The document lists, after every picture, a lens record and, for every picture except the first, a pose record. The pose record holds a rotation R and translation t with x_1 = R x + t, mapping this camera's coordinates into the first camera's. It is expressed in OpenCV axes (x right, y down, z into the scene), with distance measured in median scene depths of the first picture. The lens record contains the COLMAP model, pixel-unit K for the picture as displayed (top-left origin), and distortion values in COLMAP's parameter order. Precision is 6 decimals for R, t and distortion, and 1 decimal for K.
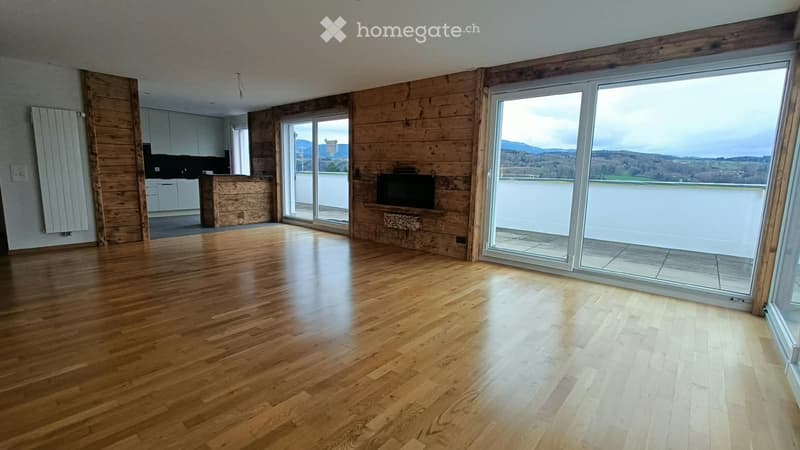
lens RADIAL K [[361.7, 0, 396.1], [0, 361.7, 224.6], [0, 0, 1]] dist [0.011833, 0.000016]
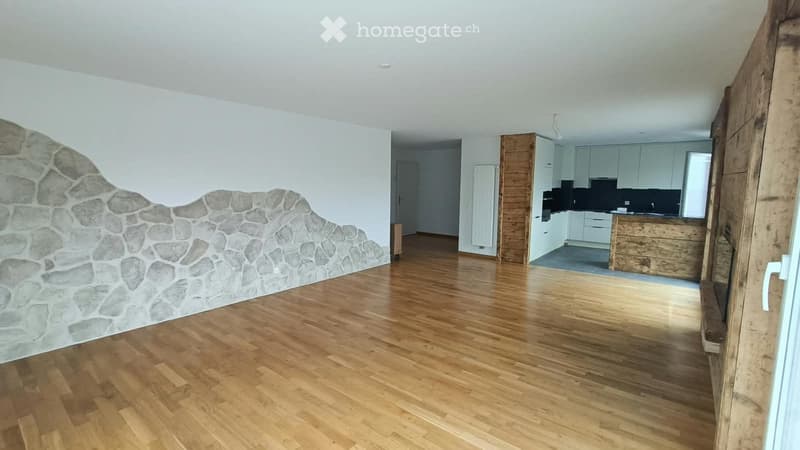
lens RADIAL K [[368.8, 0, 400.0], [0, 368.8, 225.0], [0, 0, 1]] dist [-0.006059, 0.000707]
pose [[0.016355, 0.096109, -0.995236, 0.533218], [-0.152688, 0.983935, 0.092509, -0.140483], [0.988139, 0.150447, 0.030767, 0.562585]]
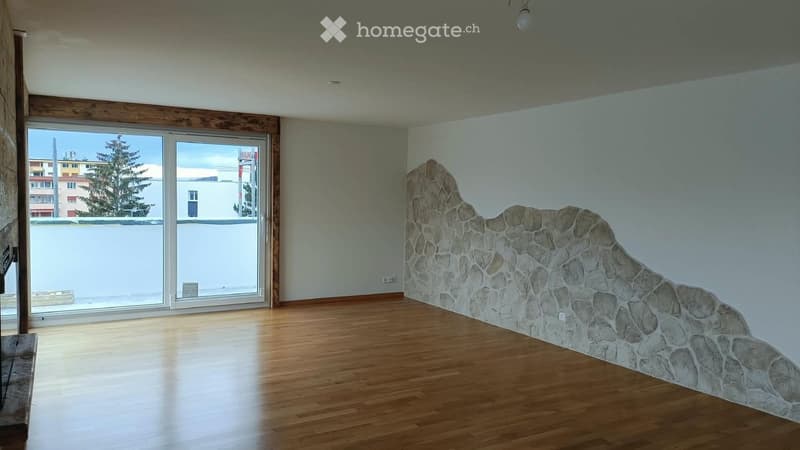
lens RADIAL K [[525.4, 0, 362.2], [0, 525.4, 225.3], [0, 0, 1]] dist [0.057185, -0.000481]
pose [[-0.928832, -0.058983, 0.365777, -0.426691], [0.016335, 0.979767, 0.199471, -0.267847], [-0.370142, 0.191250, -0.909075, 1.330457]]
